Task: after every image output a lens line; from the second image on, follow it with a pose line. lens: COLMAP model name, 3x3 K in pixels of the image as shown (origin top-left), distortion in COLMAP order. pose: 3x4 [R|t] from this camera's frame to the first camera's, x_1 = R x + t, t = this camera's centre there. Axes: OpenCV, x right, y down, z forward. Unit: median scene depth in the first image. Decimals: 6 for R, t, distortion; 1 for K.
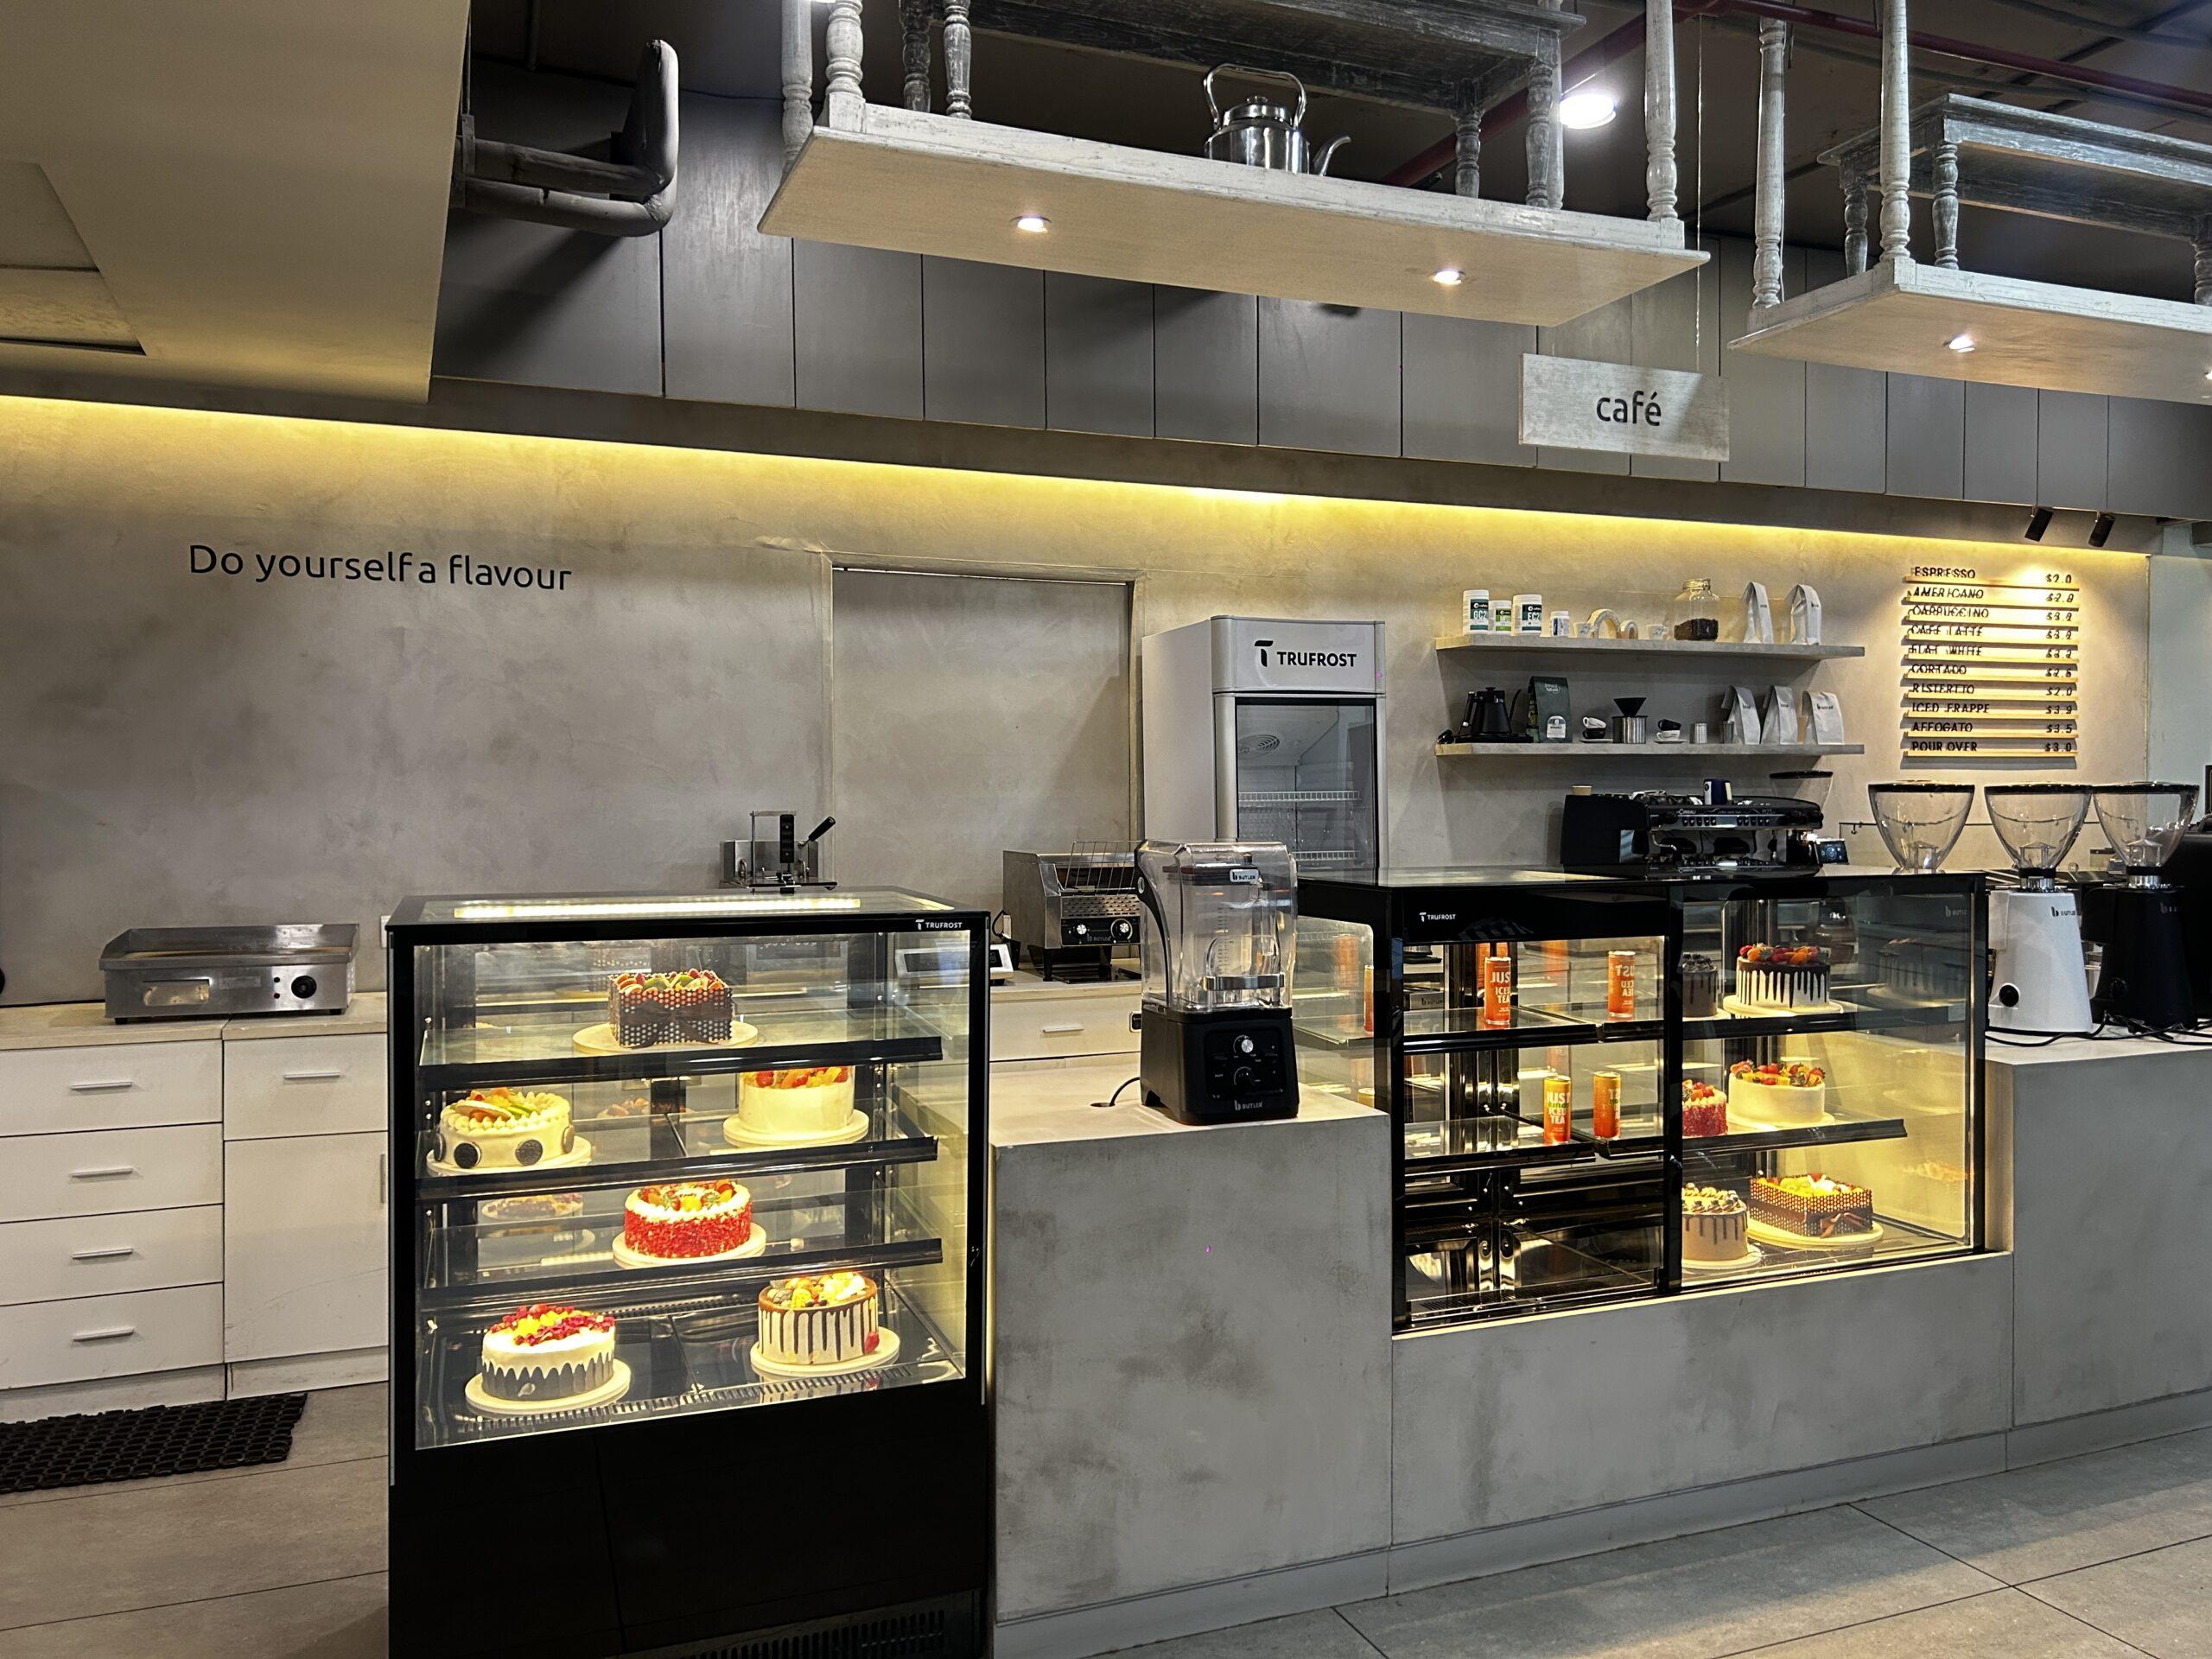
lens RADIAL K [[1662.5, 0, 1104.7], [0, 1662.5, 837.8], [0, 0, 1]] dist [0.065240, -0.074004]
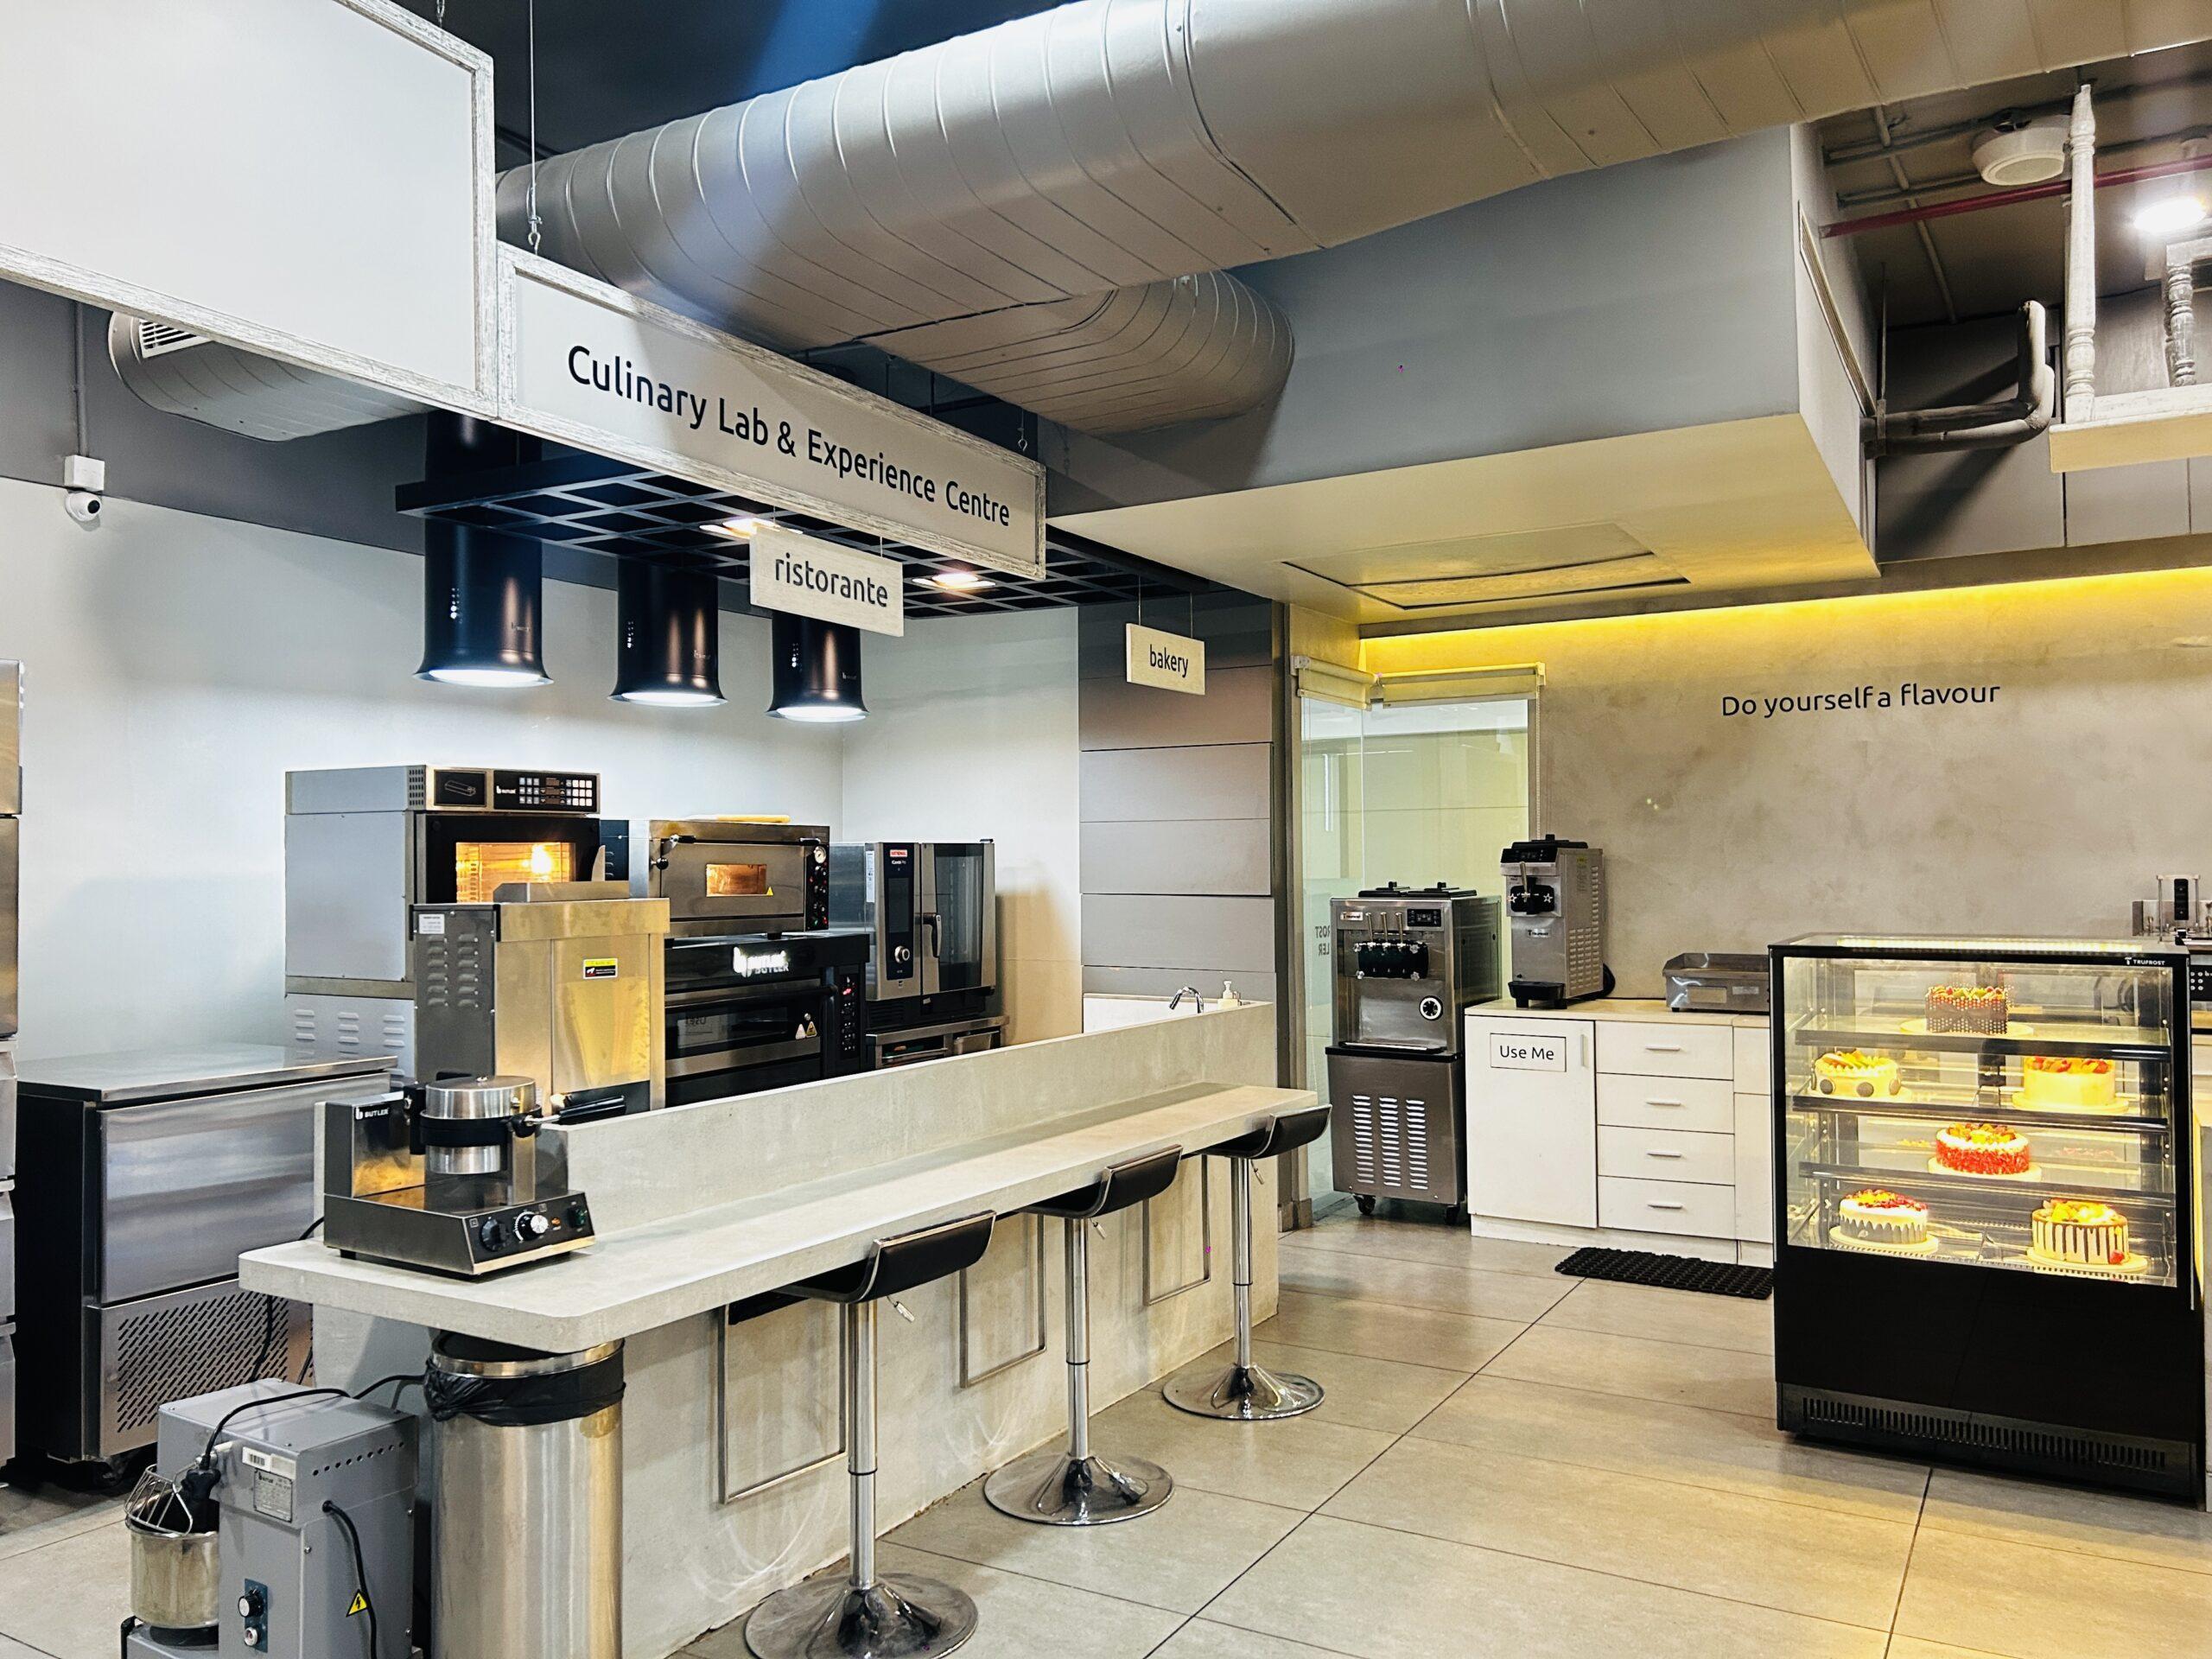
lens RADIAL K [[1662.5, 0, 1111.8], [0, 1662.5, 833.1], [0, 0, 1]] dist [0.065240, -0.074004]
pose [[0.621307, -0.019915, -0.783314, 0.270601], [-0.008567, 0.999445, -0.032205, -0.001246], [0.783520, 0.026720, 0.620792, -0.329694]]
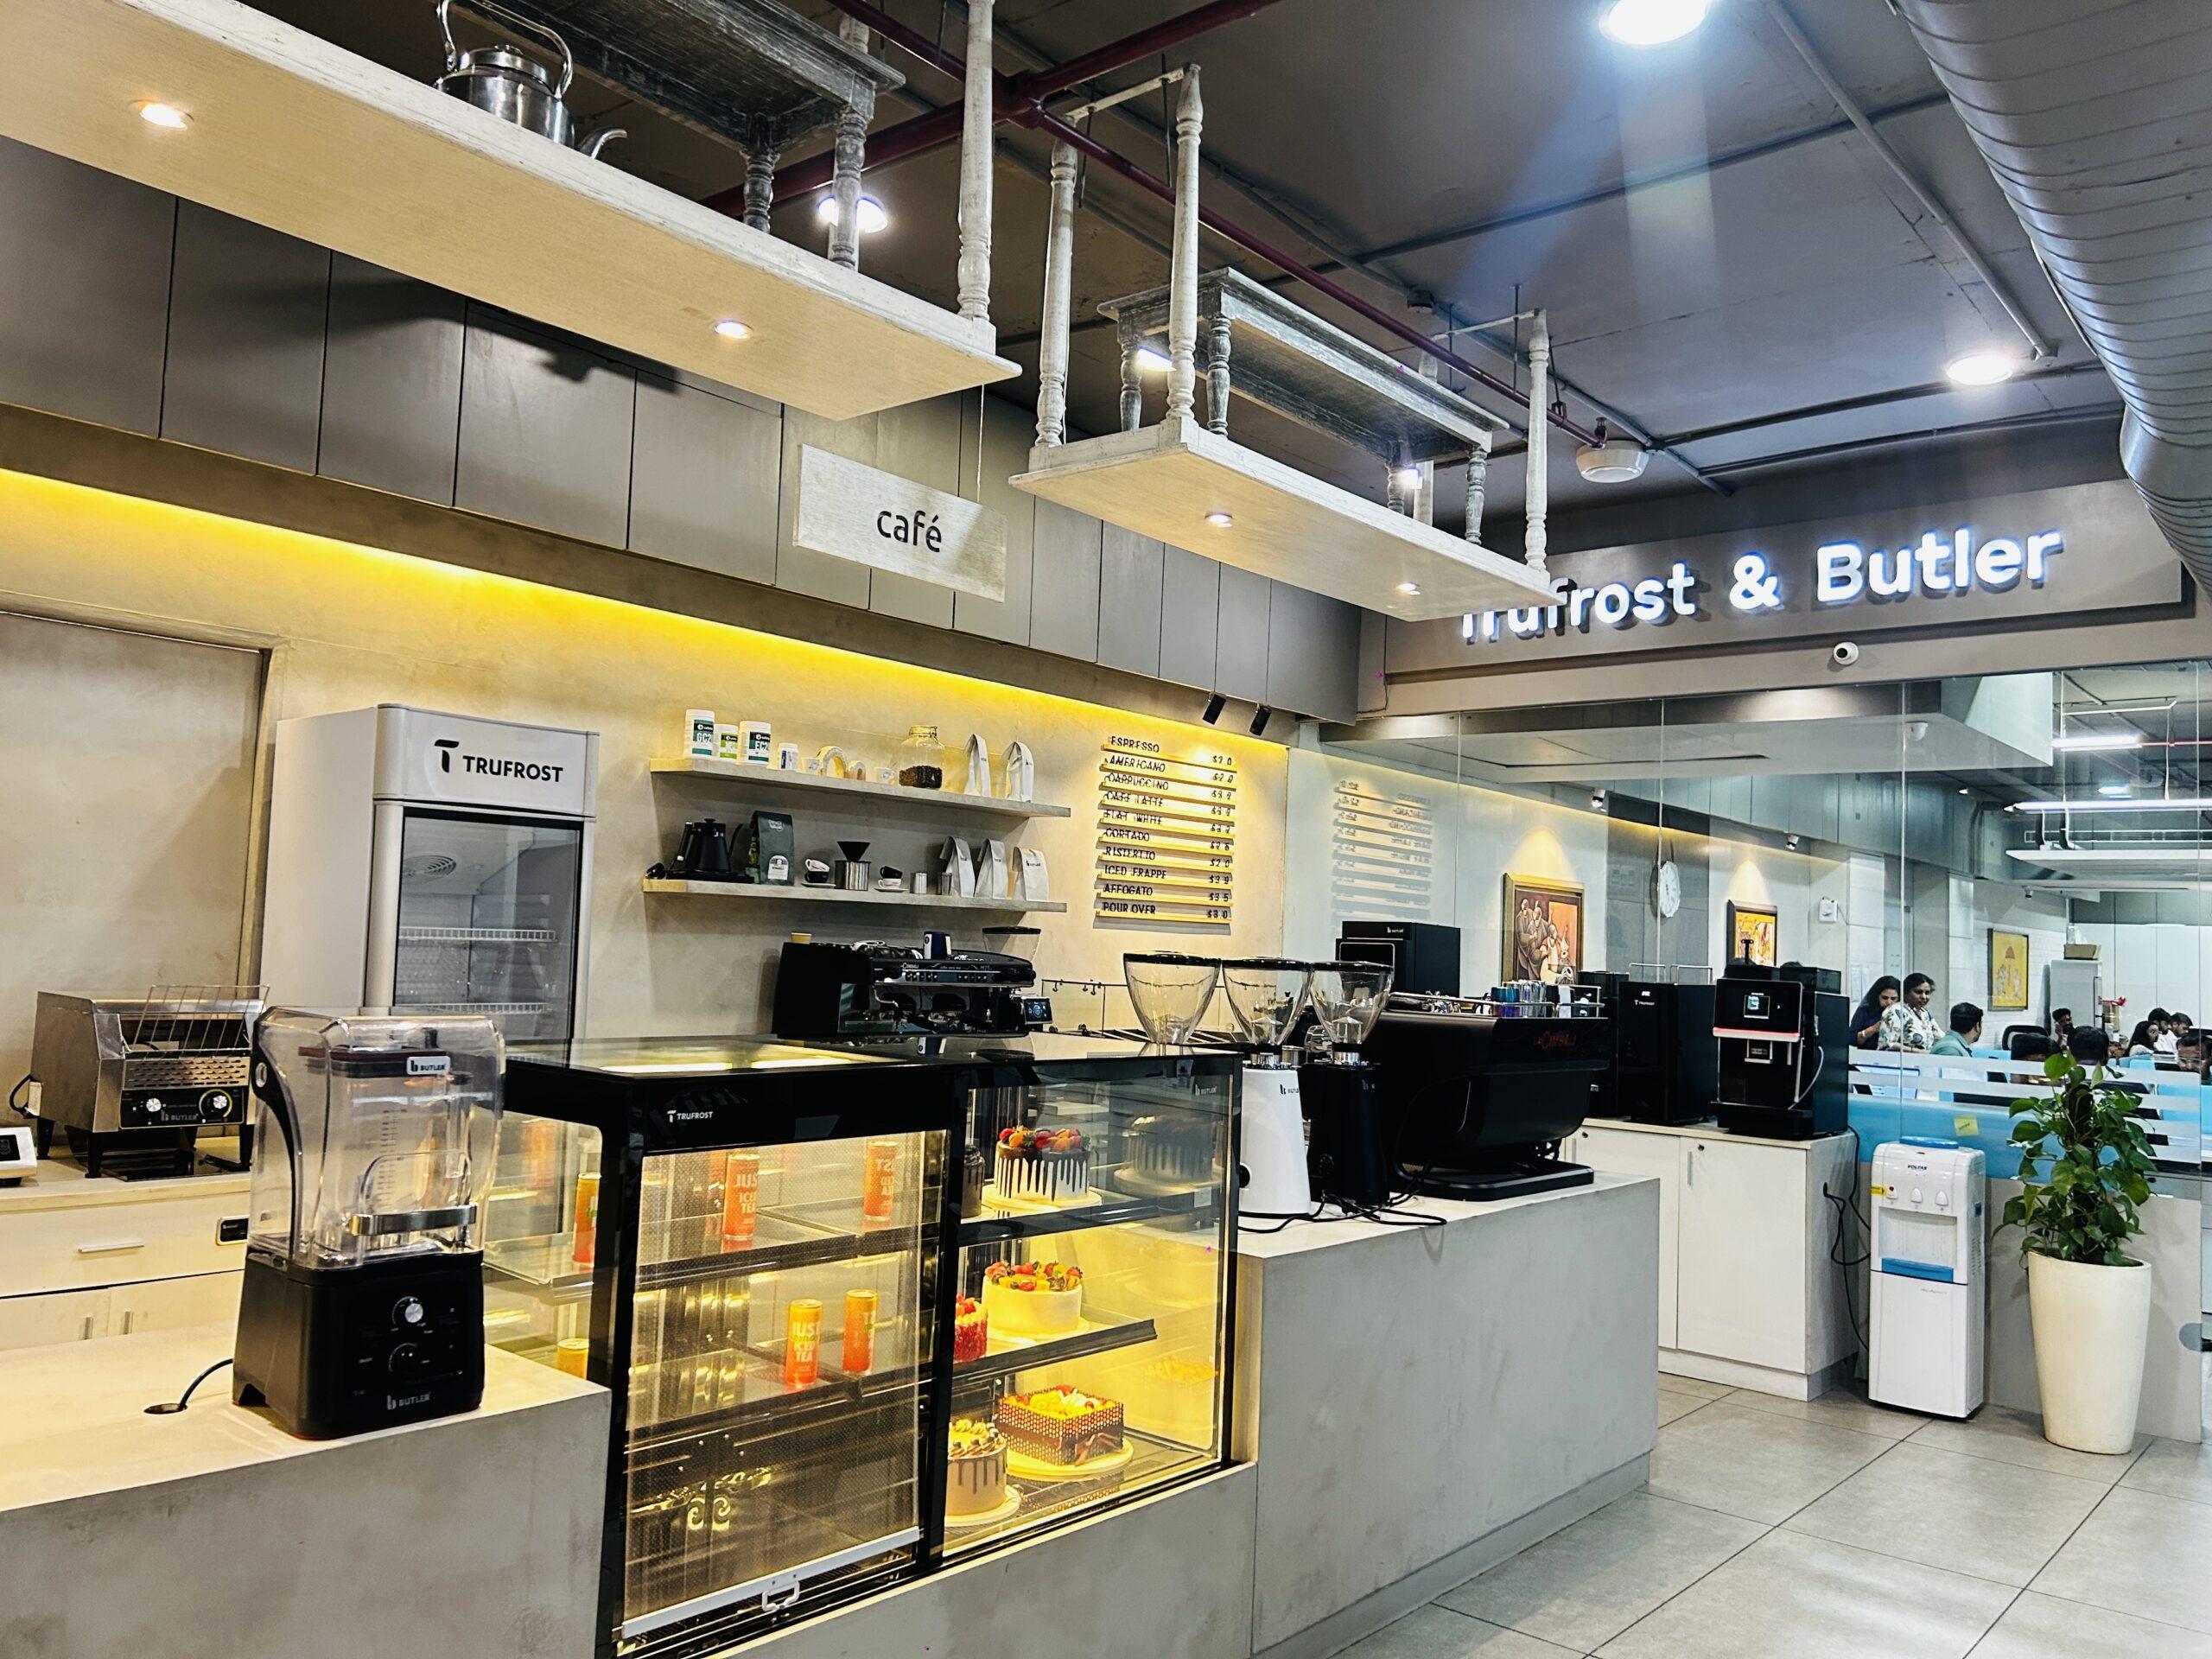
lens RADIAL K [[1662.5, 0, 1105.0], [0, 1662.5, 820.4], [0, 0, 1]] dist [0.065240, -0.074004]
pose [[0.879588, 0.076470, 0.469549, -0.003513], [-0.035146, 0.994745, -0.096165, -0.013339], [-0.474435, 0.068082, 0.877654, 0.141716]]
